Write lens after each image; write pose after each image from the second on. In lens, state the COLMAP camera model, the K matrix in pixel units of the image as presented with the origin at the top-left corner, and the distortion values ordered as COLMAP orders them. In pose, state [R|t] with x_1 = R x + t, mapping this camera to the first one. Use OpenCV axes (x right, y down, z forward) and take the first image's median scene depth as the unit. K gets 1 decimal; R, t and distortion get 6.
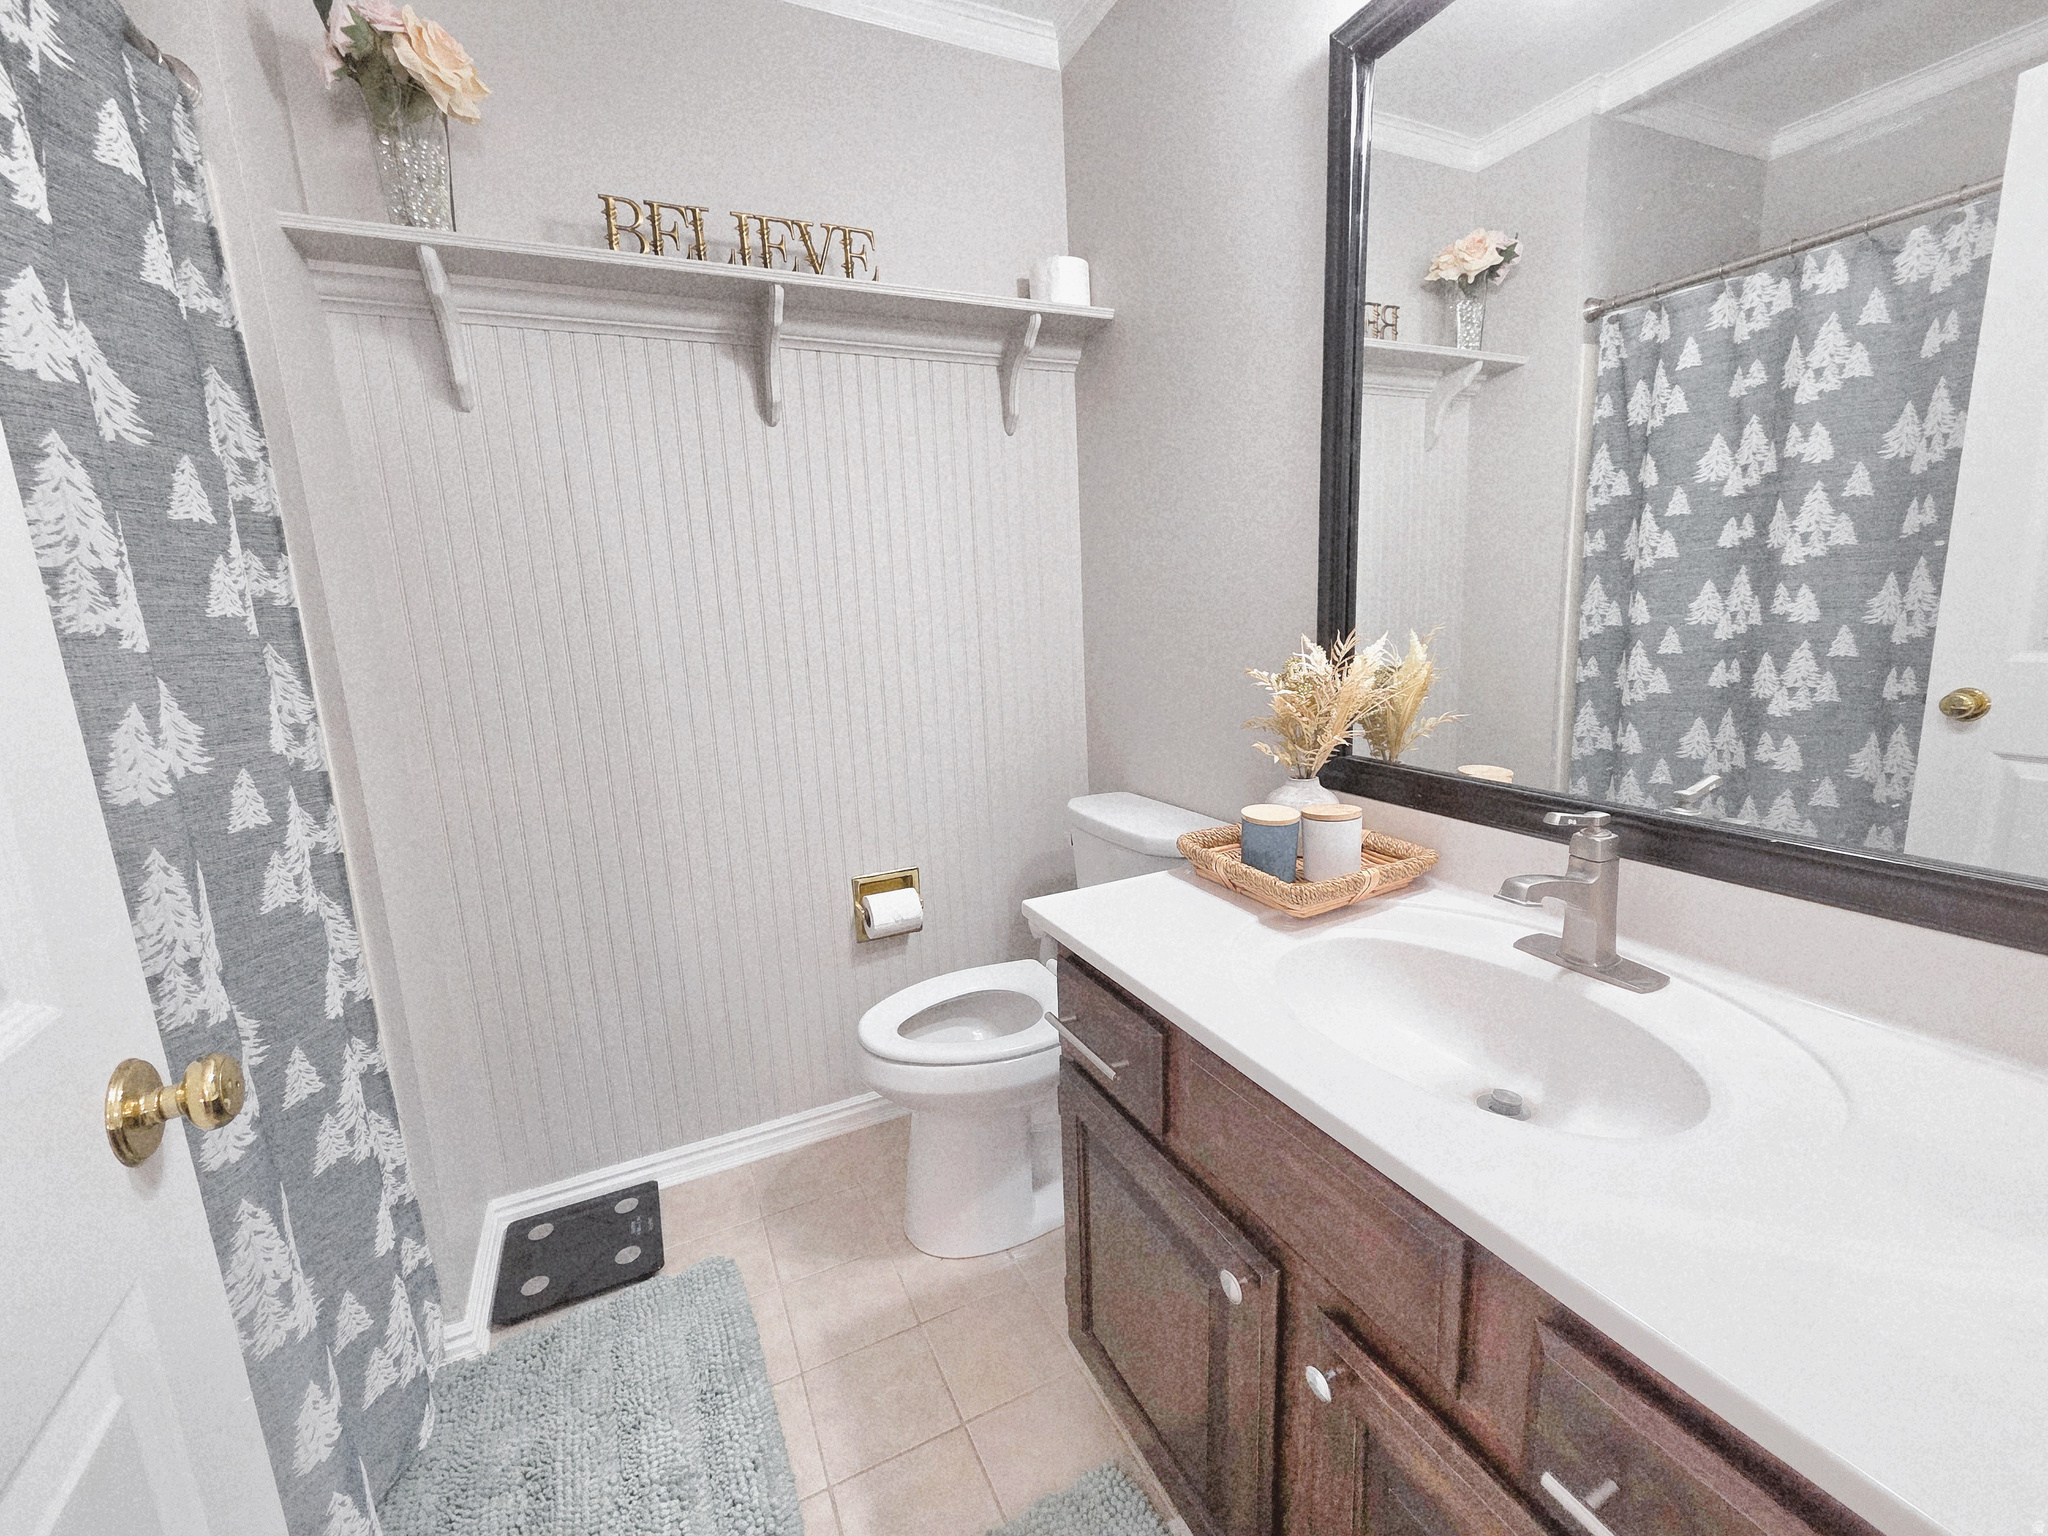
lens RADIAL K [[842.2, 0, 1023.0], [0, 842.2, 765.8], [0, 0, 1]] dist [0.000533, 0.000596]
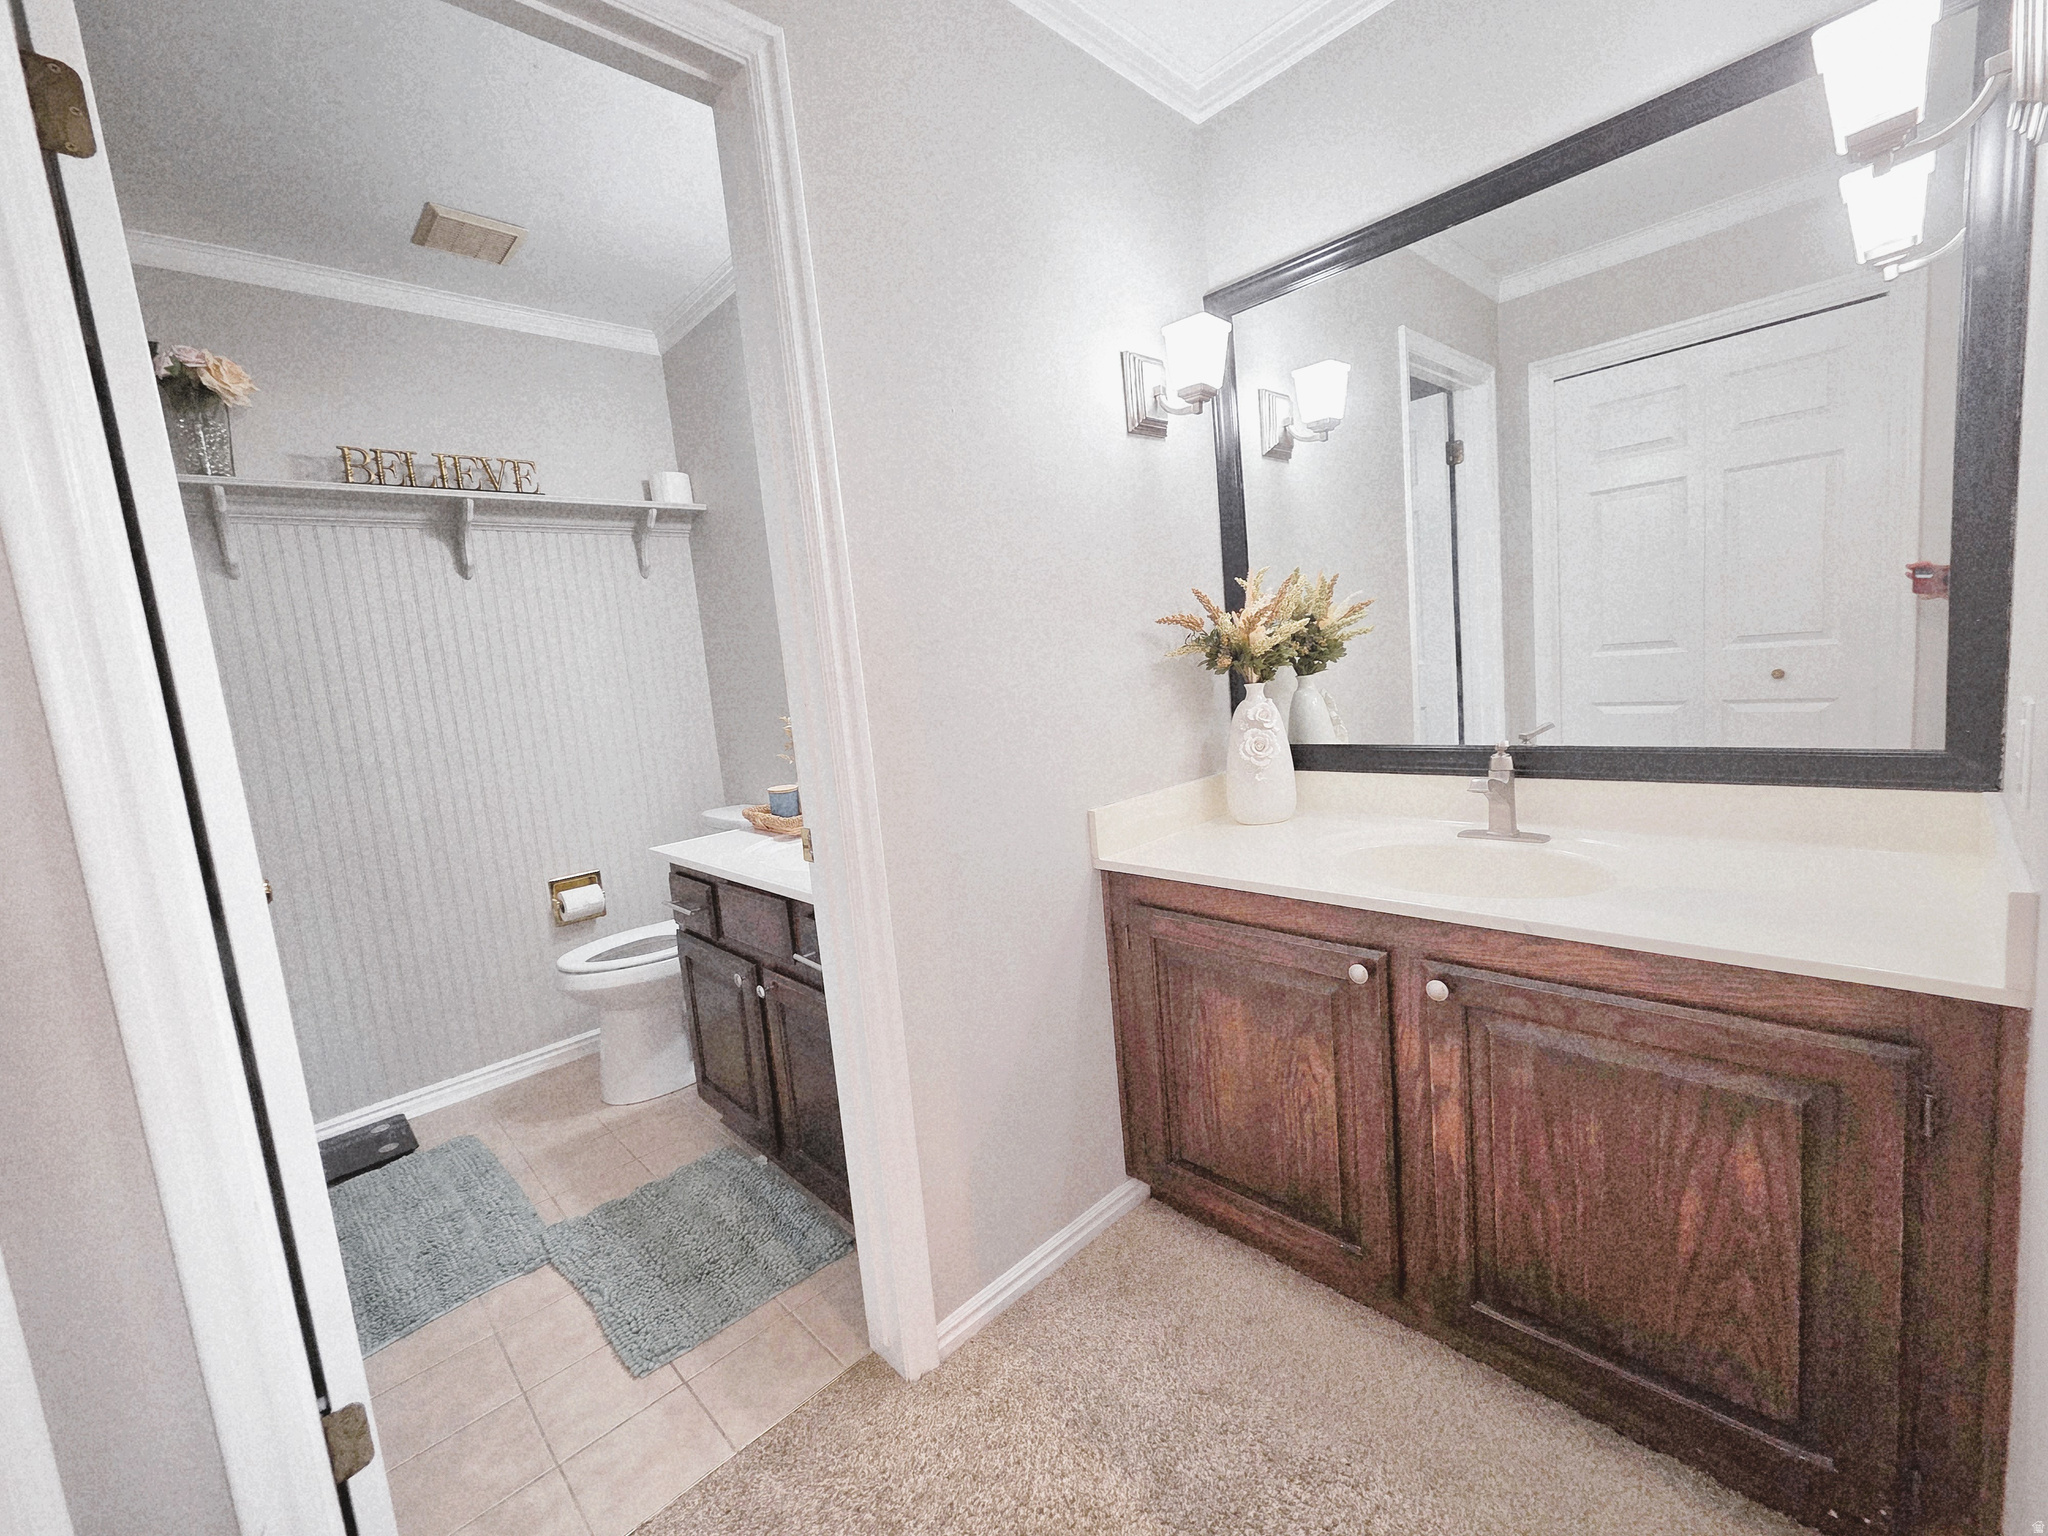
lens RADIAL K [[842.2, 0, 1023.0], [0, 842.2, 765.8], [0, 0, 1]] dist [0.000533, 0.000596]
pose [[0.949690, -0.080187, 0.302754, 0.172254], [0.106254, 0.991829, -0.070605, 0.148463], [-0.294618, 0.099221, 0.950450, -0.735010]]
